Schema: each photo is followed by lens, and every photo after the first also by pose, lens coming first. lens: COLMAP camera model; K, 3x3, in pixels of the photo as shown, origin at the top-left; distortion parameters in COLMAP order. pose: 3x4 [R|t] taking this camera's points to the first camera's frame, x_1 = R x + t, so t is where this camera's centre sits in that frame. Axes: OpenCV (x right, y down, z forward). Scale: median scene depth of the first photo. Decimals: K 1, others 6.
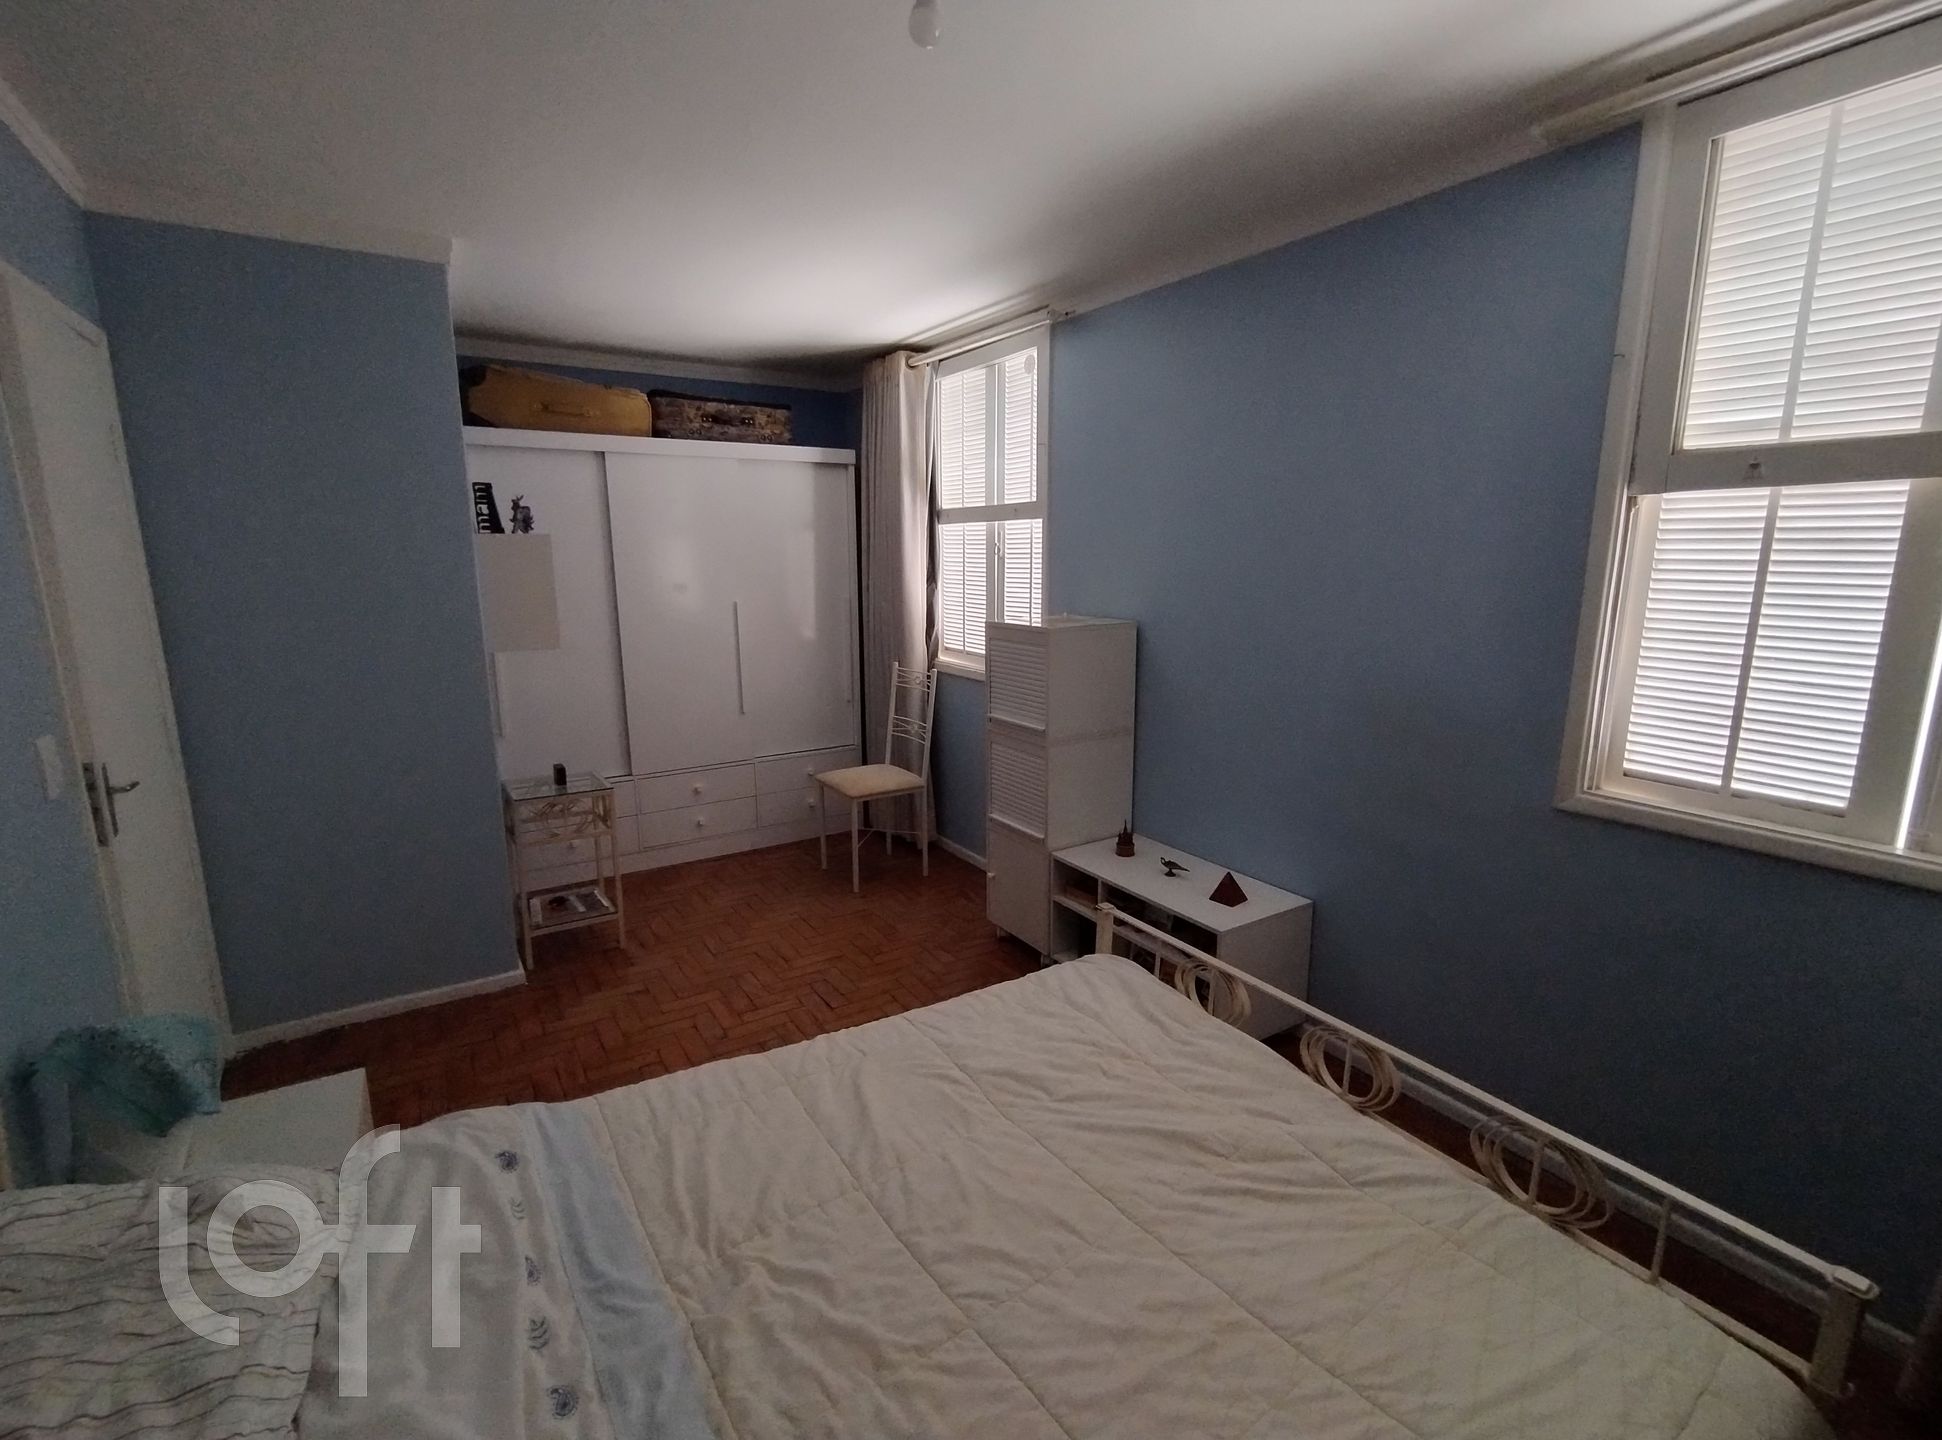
lens RADIAL K [[864.6, 0, 966.6], [0, 864.6, 707.3], [0, 0, 1]] dist [0.017541, -0.000063]
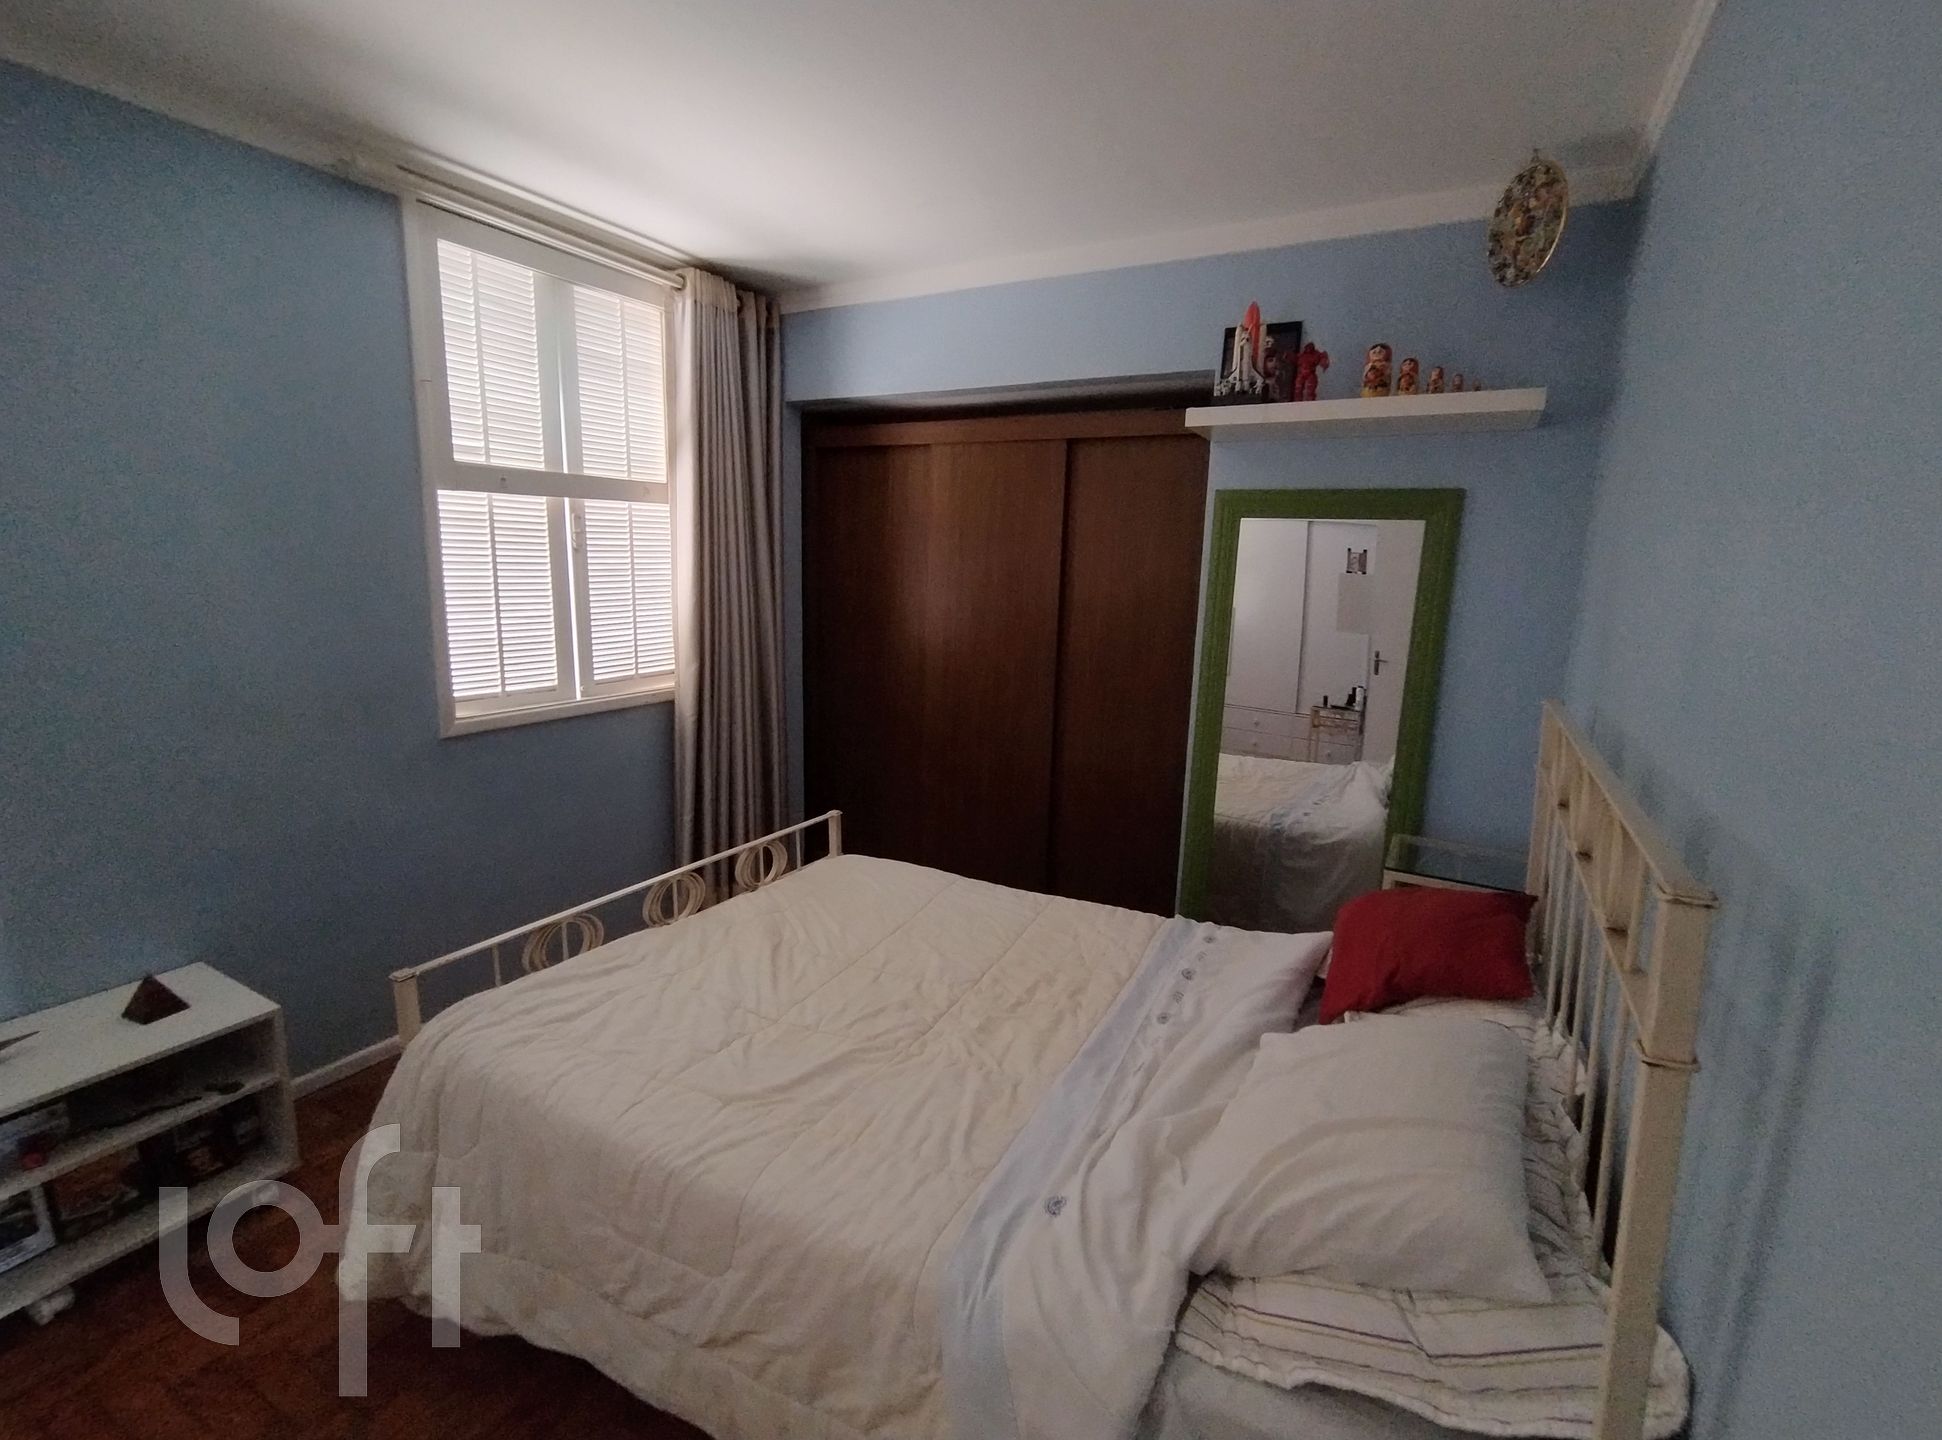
lens RADIAL K [[864.6, 0, 966.6], [0, 864.6, 707.3], [0, 0, 1]] dist [0.017541, -0.000063]
pose [[-0.438147, -0.173924, 0.881917, -0.877396], [0.129479, 0.958661, 0.253385, -0.172009], [-0.889529, 0.225209, -0.397515, 0.965829]]
